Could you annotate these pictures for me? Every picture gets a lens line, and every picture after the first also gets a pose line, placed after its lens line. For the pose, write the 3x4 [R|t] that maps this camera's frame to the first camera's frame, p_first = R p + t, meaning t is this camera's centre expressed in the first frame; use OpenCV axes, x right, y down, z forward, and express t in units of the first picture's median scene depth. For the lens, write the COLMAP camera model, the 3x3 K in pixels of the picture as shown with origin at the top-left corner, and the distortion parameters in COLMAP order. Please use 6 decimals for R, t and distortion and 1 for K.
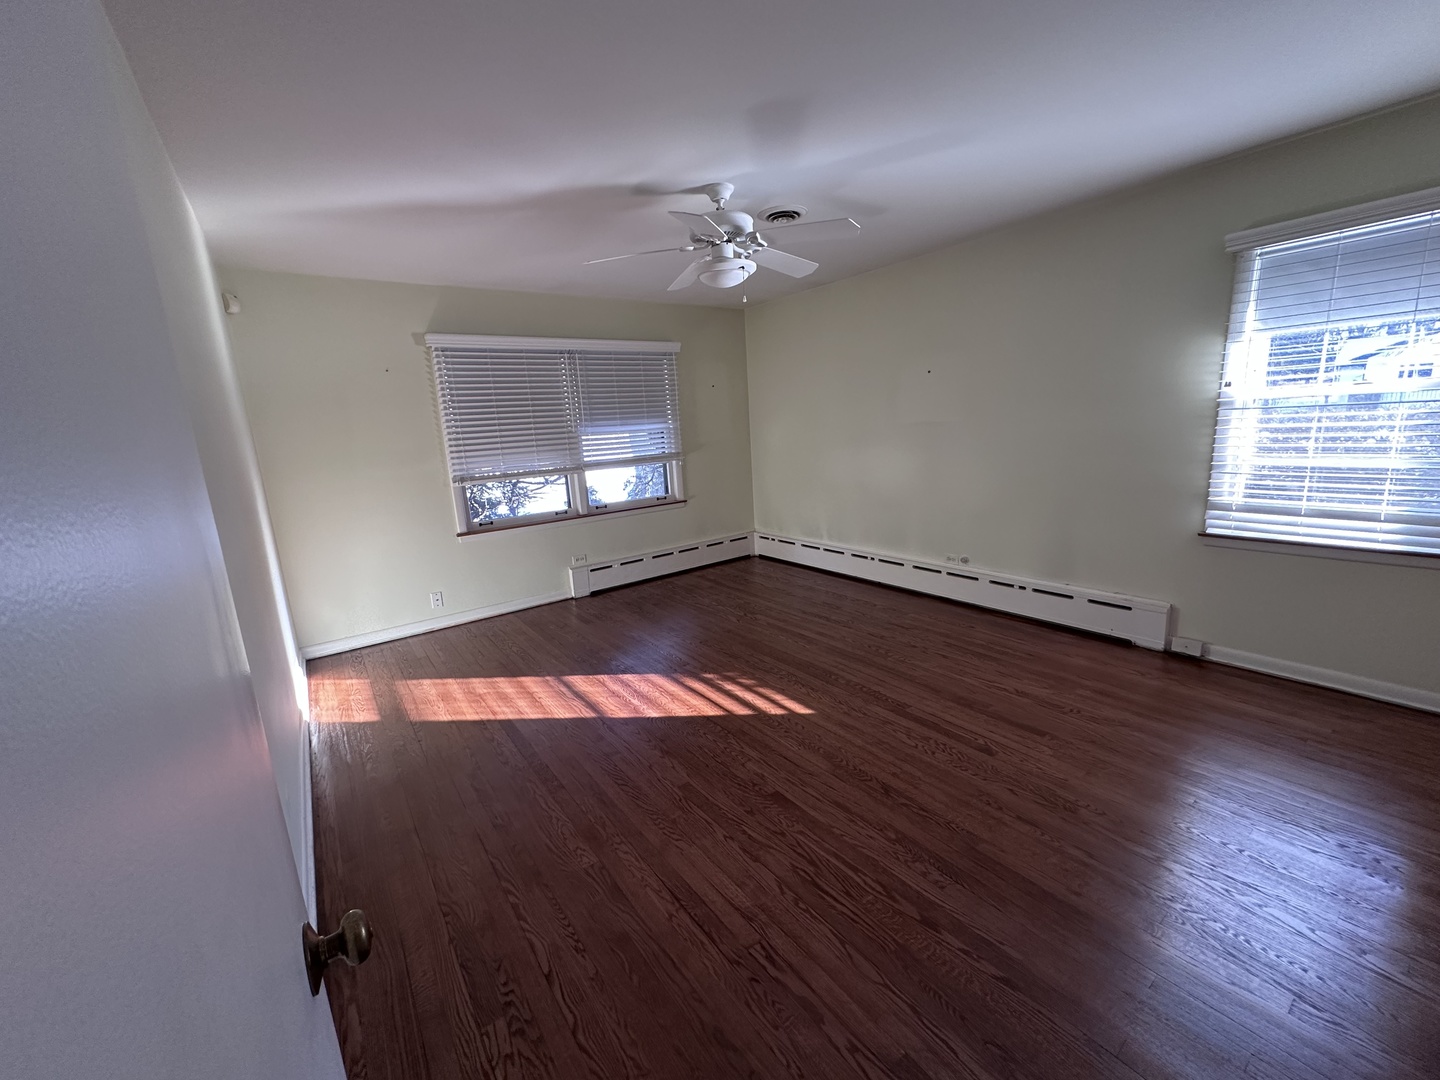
lens RADIAL K [[573.9, 0, 716.7], [0, 573.9, 539.5], [0, 0, 1]] dist [-0.003920, -0.000261]
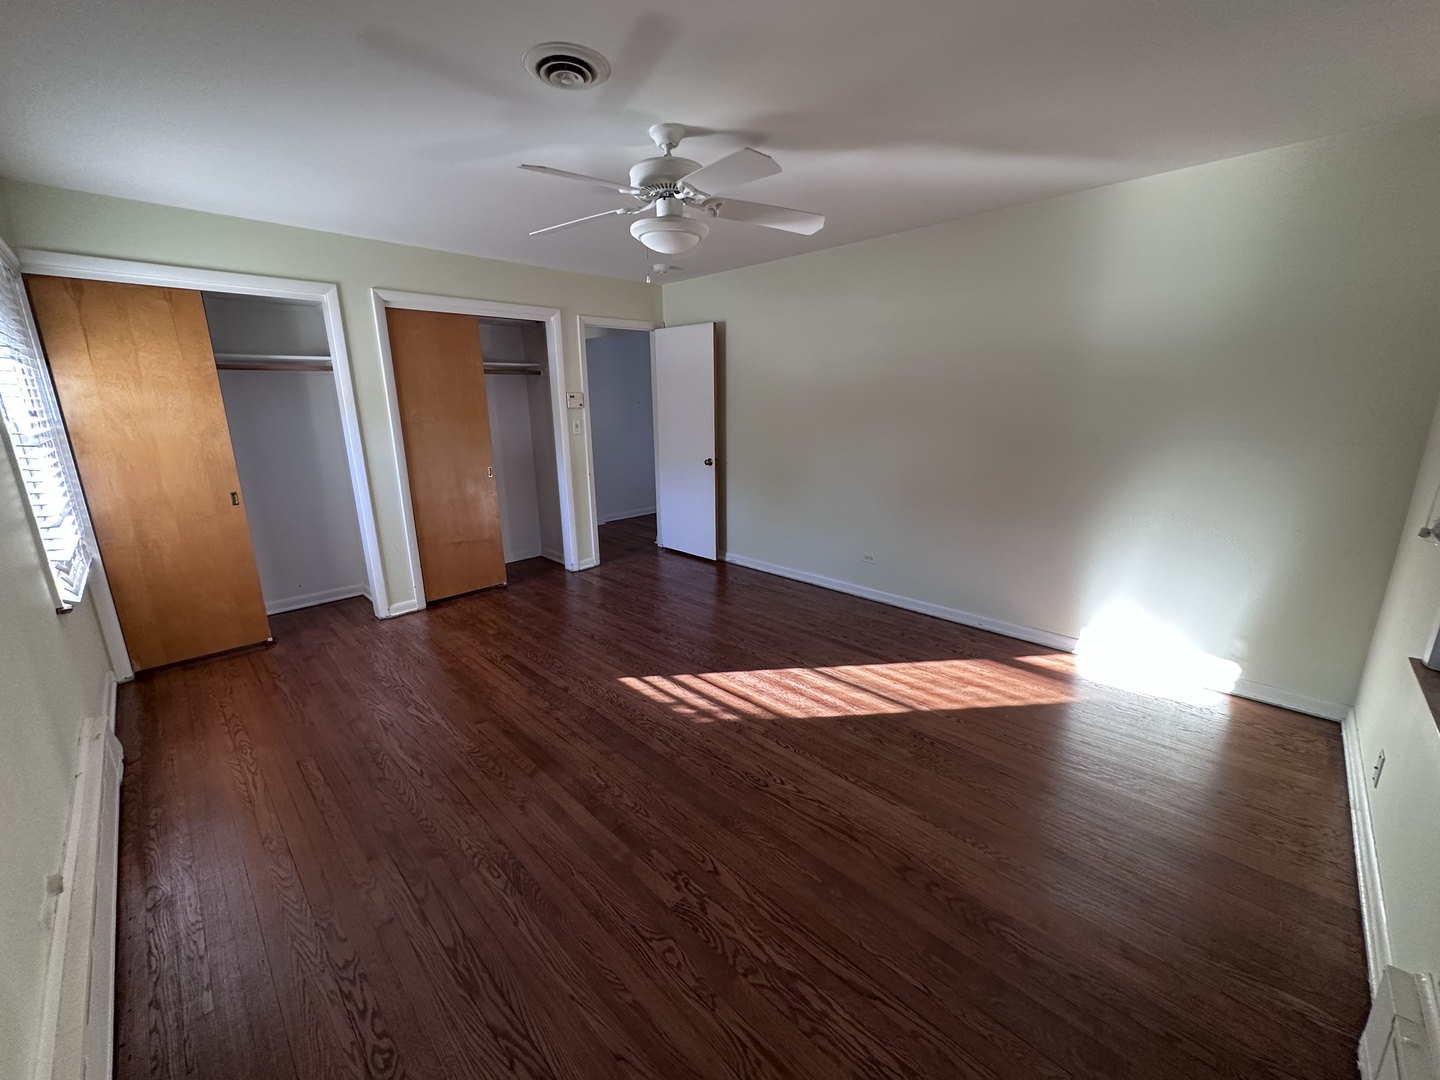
lens RADIAL K [[573.9, 0, 716.7], [0, 573.9, 539.5], [0, 0, 1]] dist [-0.003920, -0.000261]
pose [[-0.986018, 0.102212, -0.131613, 0.094547], [0.035754, 0.901166, 0.431997, -0.381363], [0.162761, 0.421251, -0.892220, 1.759567]]
